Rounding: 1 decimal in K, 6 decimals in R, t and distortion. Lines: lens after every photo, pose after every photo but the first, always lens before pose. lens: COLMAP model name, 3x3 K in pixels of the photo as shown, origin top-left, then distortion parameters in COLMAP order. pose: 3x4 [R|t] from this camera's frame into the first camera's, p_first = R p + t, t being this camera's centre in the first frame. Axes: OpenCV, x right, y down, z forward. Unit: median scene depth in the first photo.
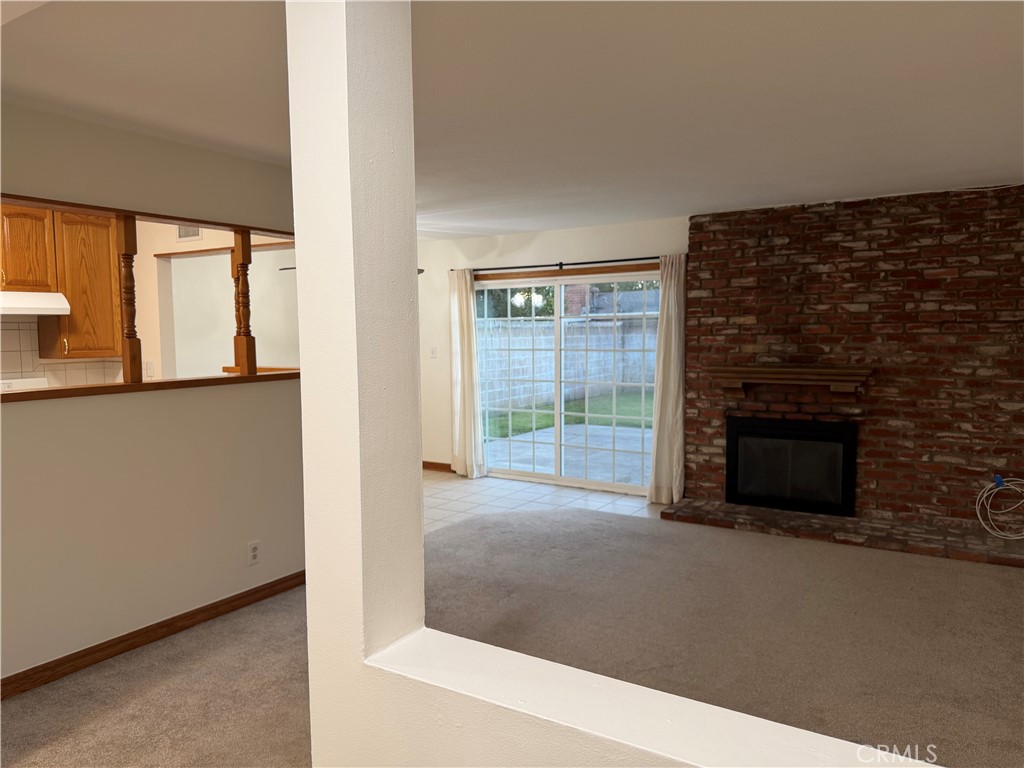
lens RADIAL K [[703.5, 0, 504.7], [0, 703.5, 388.4], [0, 0, 1]] dist [0.059809, -0.085790]
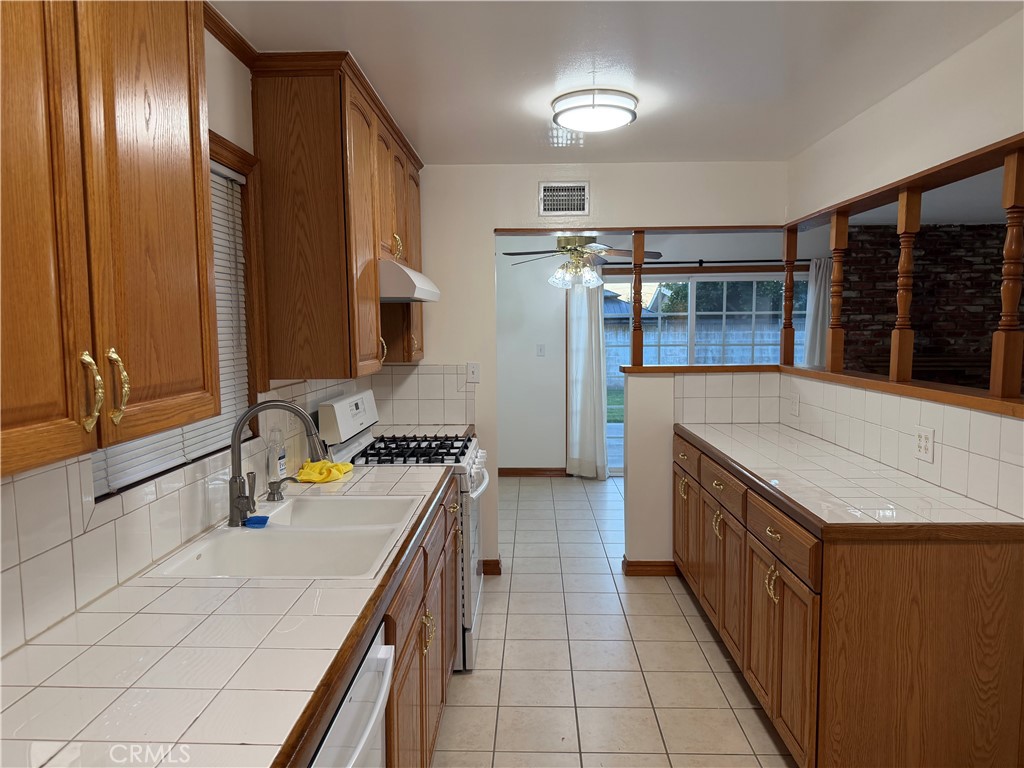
lens RADIAL K [[703.5, 0, 506.4], [0, 703.5, 383.4], [0, 0, 1]] dist [0.059809, -0.085790]
pose [[0.868402, -0.039790, 0.494261, -0.883260], [0.039077, 0.999167, 0.011779, -0.027958], [-0.494318, 0.009085, 0.869234, 0.312720]]
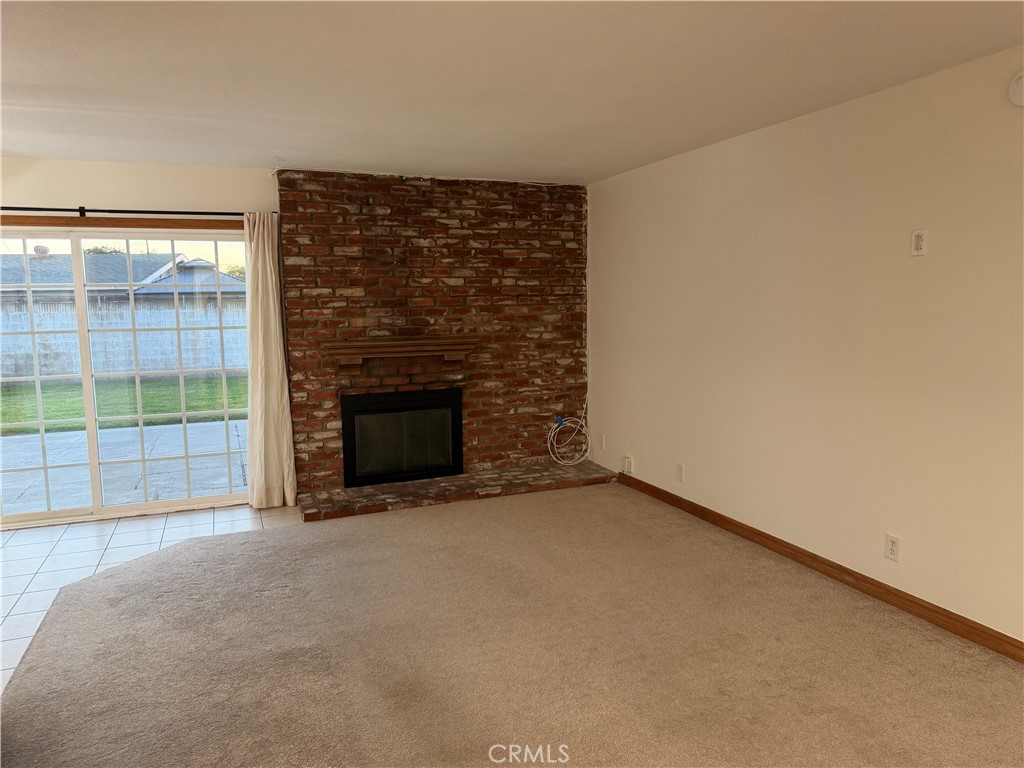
lens RADIAL K [[703.5, 0, 526.2], [0, 703.5, 391.7], [0, 0, 1]] dist [0.059809, -0.085790]
pose [[0.585723, -0.106731, 0.803453, -0.322505], [0.072571, 0.994216, 0.079167, -0.024527], [-0.807256, 0.011937, 0.590081, 0.287143]]
